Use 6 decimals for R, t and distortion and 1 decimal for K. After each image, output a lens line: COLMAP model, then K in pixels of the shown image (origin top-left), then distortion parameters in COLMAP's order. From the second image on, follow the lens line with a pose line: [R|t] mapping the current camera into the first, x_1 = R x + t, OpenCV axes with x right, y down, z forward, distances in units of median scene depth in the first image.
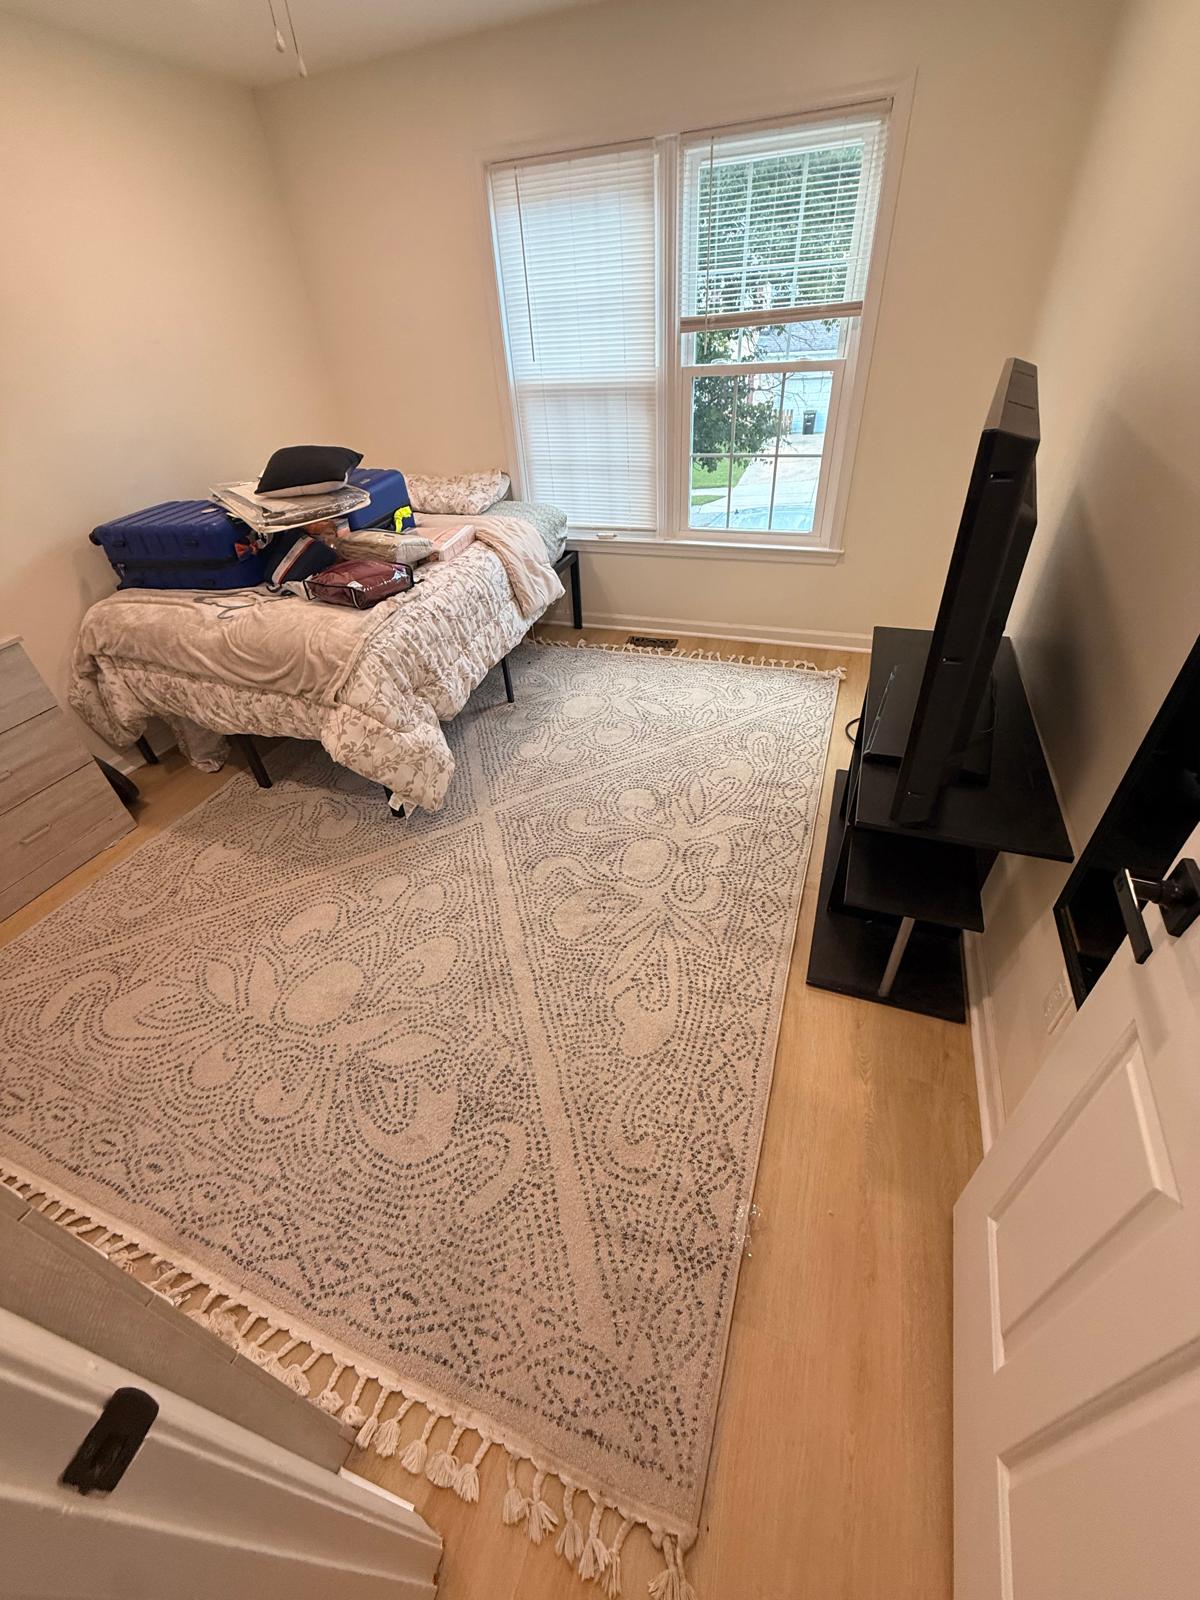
lens RADIAL K [[634.6, 0, 597.8], [0, 634.6, 796.7], [0, 0, 1]] dist [0.000113, -0.000373]
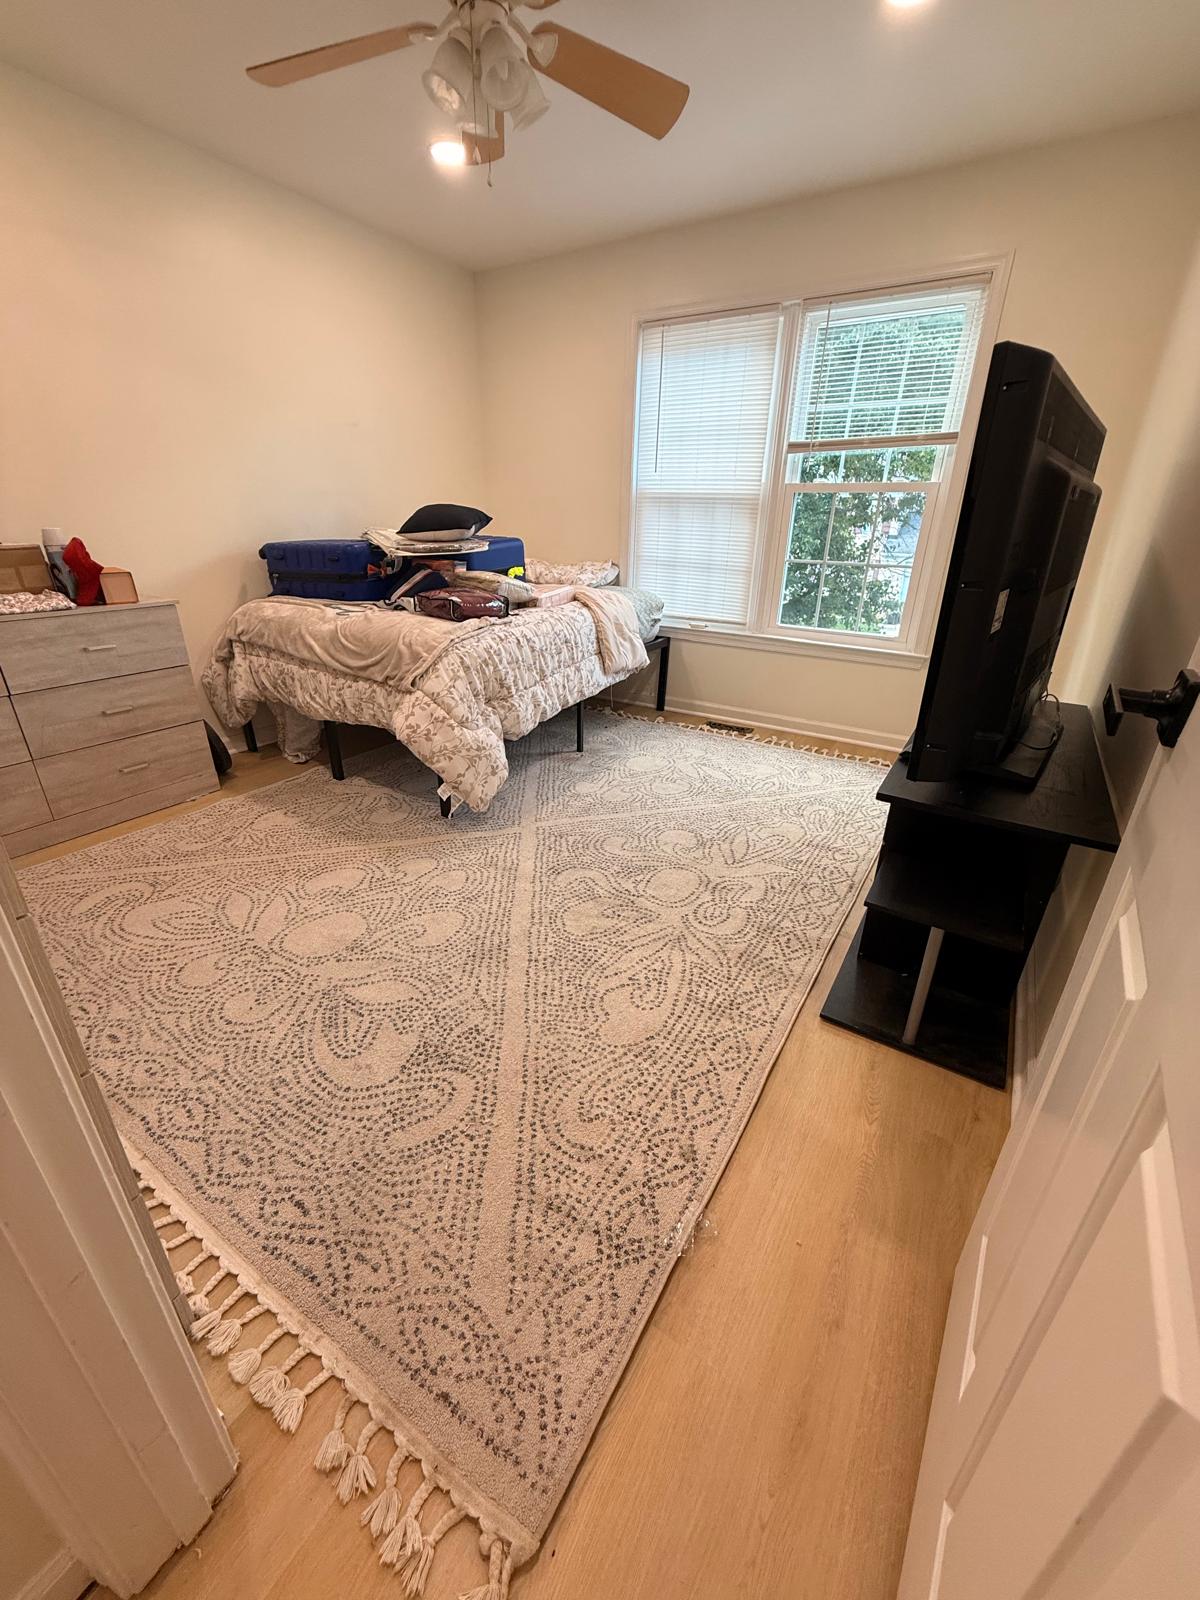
lens RADIAL K [[634.6, 0, 597.8], [0, 634.6, 796.7], [0, 0, 1]] dist [0.000113, -0.000373]
pose [[0.976147, 0.153547, -0.153492, 0.112056], [-0.184022, 0.960299, -0.209668, 0.238525], [0.115204, 0.232913, 0.965650, 0.032709]]
